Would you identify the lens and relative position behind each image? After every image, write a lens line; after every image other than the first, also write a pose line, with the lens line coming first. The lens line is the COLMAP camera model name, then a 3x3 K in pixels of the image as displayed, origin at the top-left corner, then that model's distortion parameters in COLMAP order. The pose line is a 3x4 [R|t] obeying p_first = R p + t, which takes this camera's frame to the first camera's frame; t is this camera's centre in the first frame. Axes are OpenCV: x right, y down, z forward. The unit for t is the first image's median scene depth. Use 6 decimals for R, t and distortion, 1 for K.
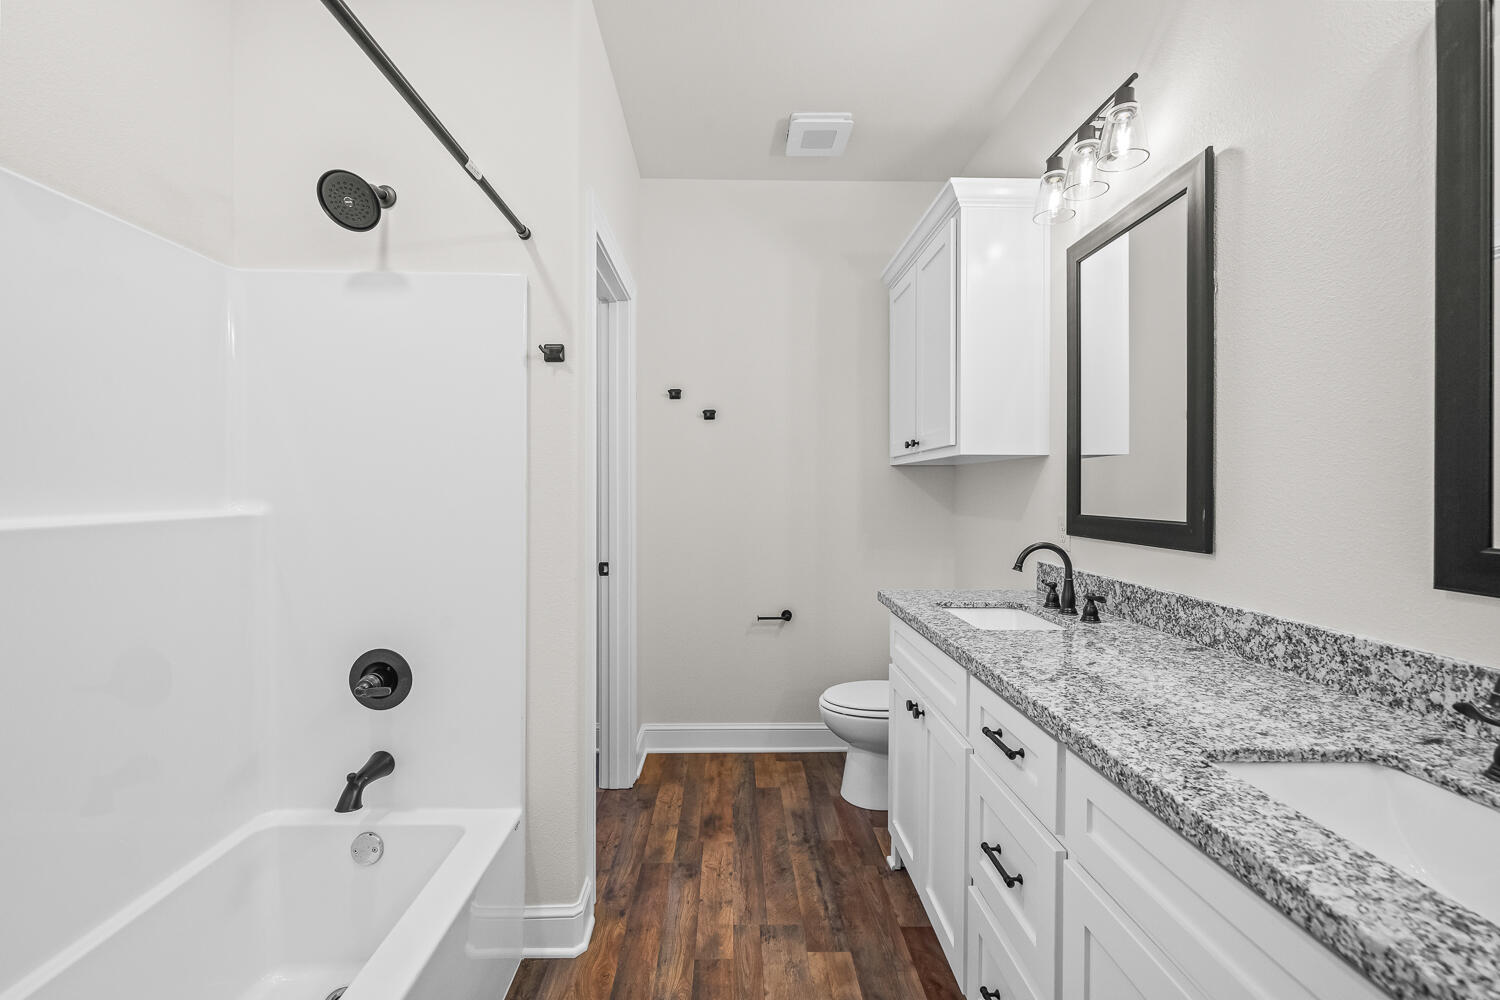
lens RADIAL K [[634.8, 0, 734.9], [0, 634.8, 484.0], [0, 0, 1]] dist [0.000573, 0.001024]
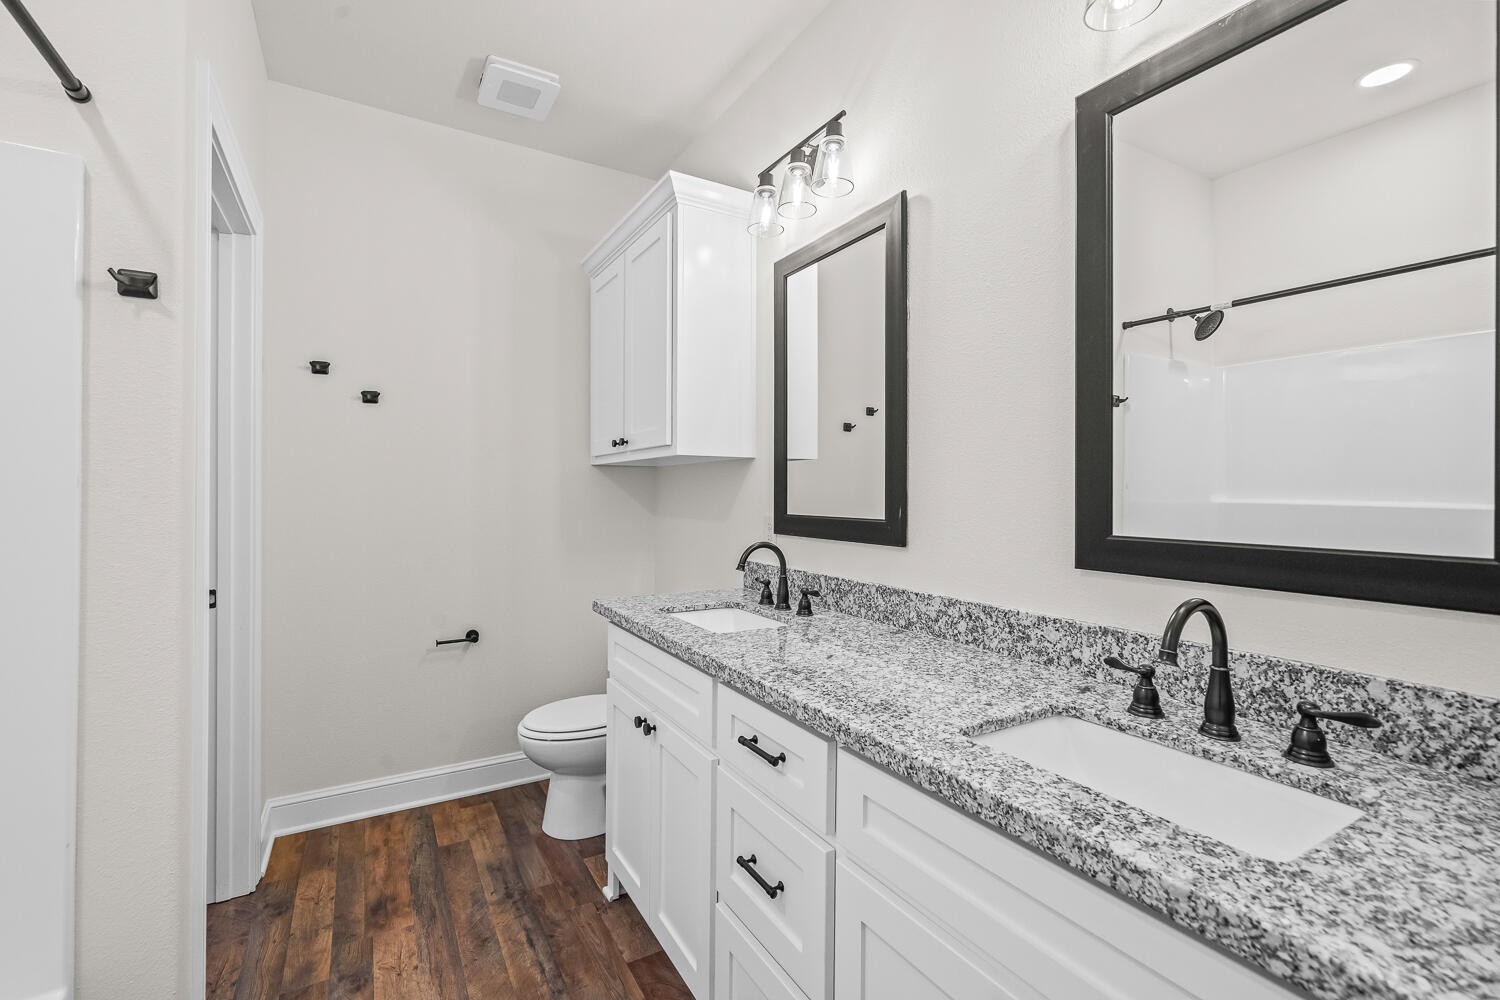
lens RADIAL K [[646.3, 0, 725.0], [0, 646.3, 485.1], [0, 0, 1]] dist [0.000864, 0.000106]
pose [[0.875114, 0.006721, 0.483870, -0.072569], [-0.006351, 0.999977, -0.002405, 0.002742], [-0.483875, -0.000968, 0.875136, 0.106046]]
